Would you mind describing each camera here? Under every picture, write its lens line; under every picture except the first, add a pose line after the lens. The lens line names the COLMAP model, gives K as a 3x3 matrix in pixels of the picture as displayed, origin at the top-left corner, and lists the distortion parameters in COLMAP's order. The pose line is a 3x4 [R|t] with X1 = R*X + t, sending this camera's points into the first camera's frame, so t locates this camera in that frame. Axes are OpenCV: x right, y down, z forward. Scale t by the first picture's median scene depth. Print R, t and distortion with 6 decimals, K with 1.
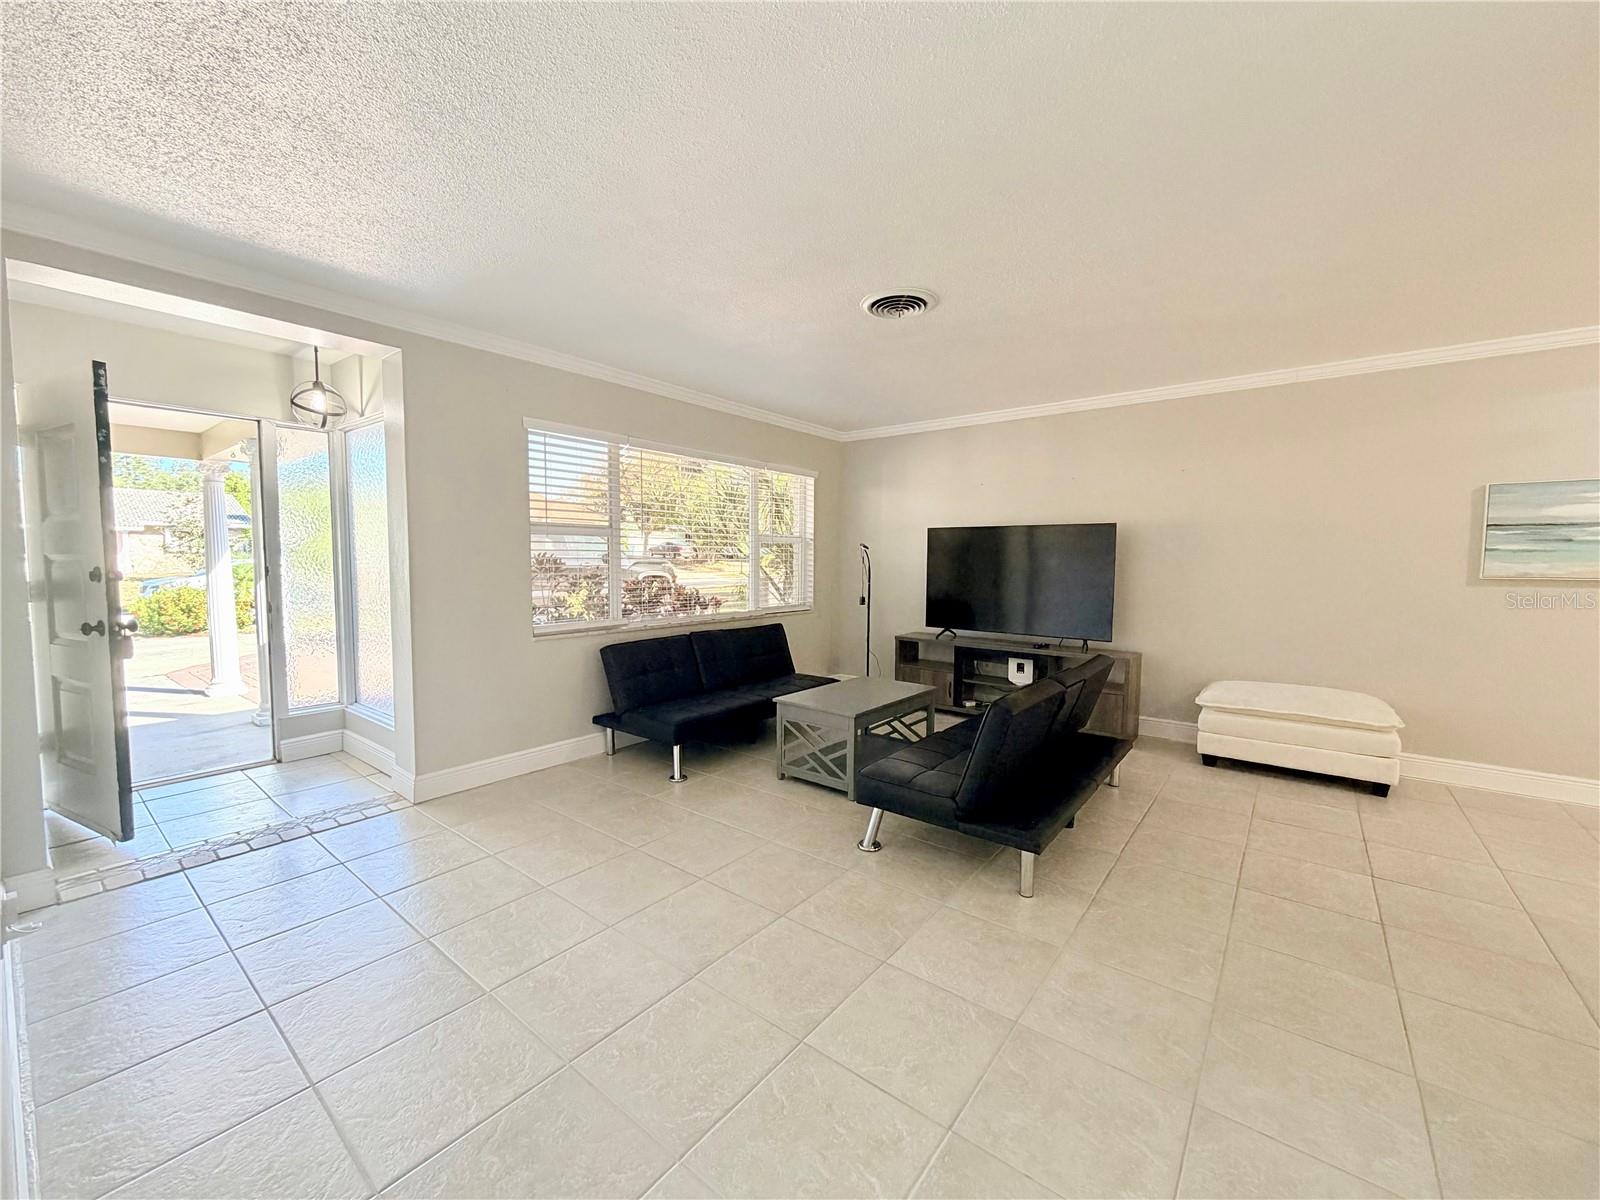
lens RADIAL K [[636.8, 0, 802.7], [0, 636.8, 600.6], [0, 0, 1]] dist [0.000377, -0.000711]
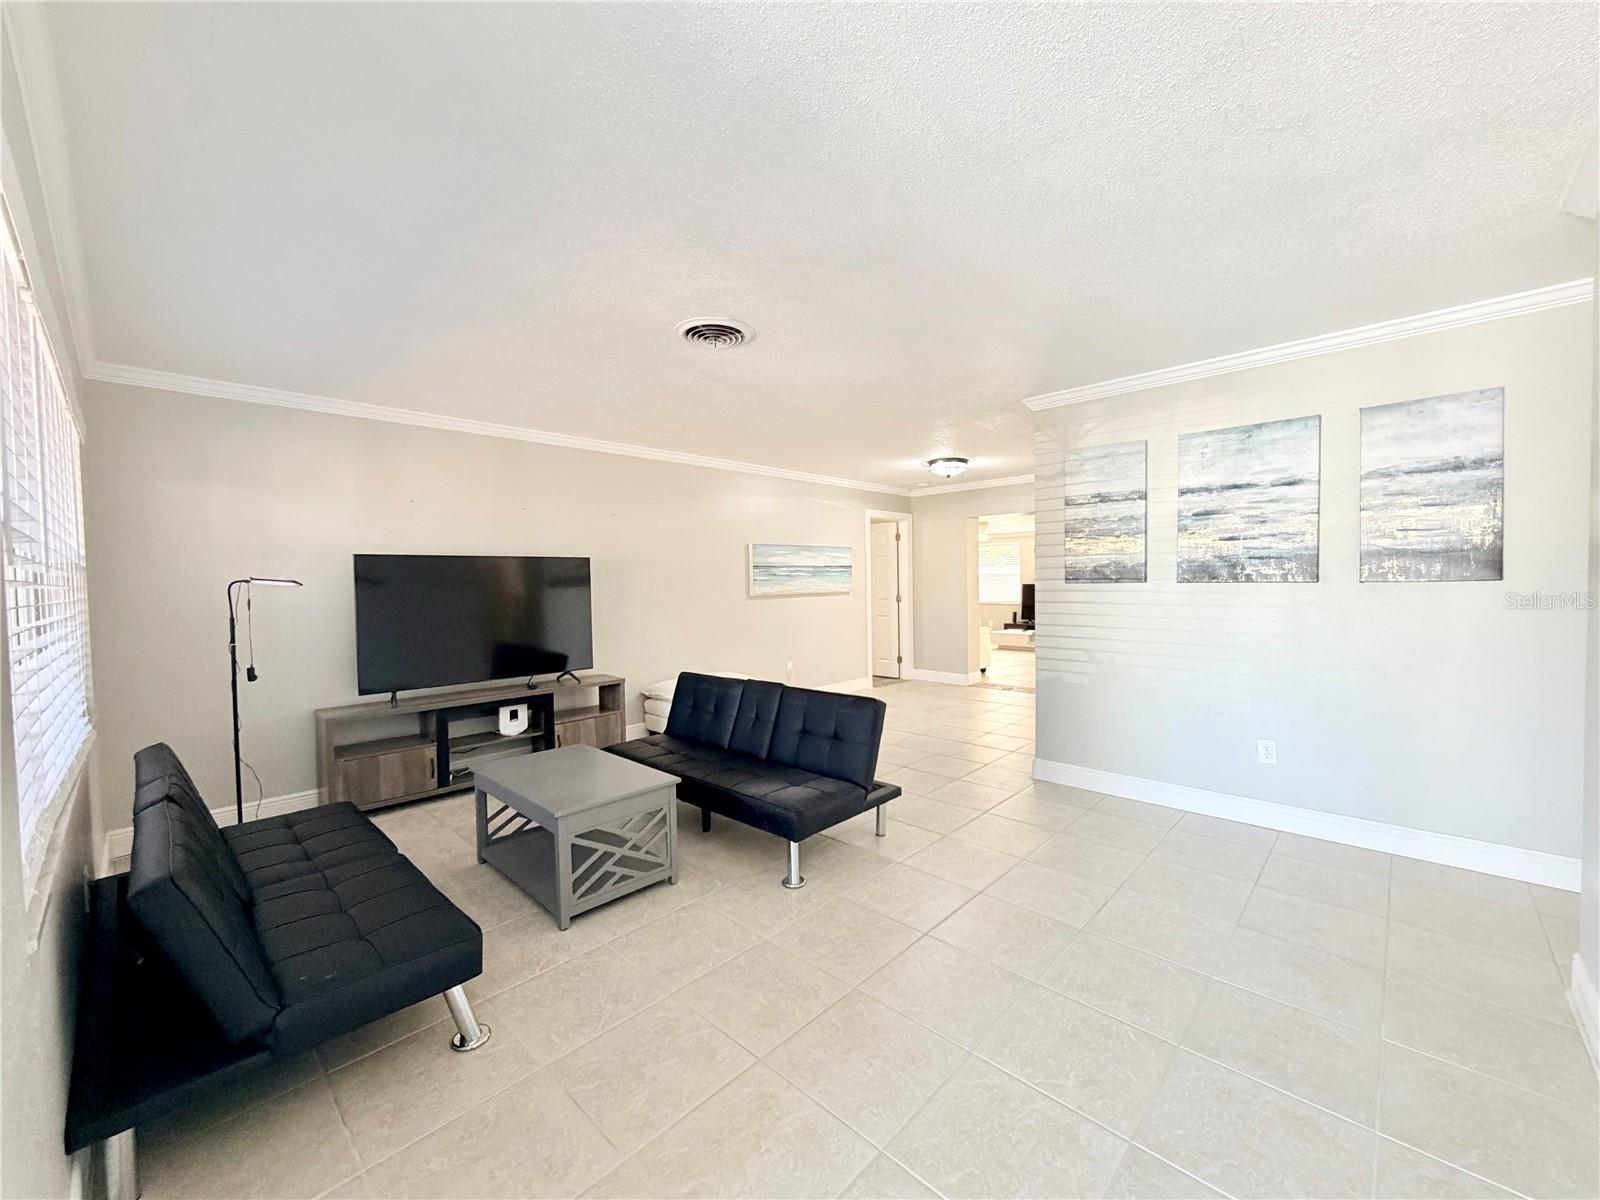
lens RADIAL K [[636.8, 0, 809.2], [0, 636.8, 603.6], [0, 0, 1]] dist [0.000377, -0.000711]
pose [[0.079906, -0.046872, 0.995700, -0.584785], [0.083793, 0.995674, 0.040146, -0.059575], [-0.993274, 0.080225, 0.083488, 0.576513]]
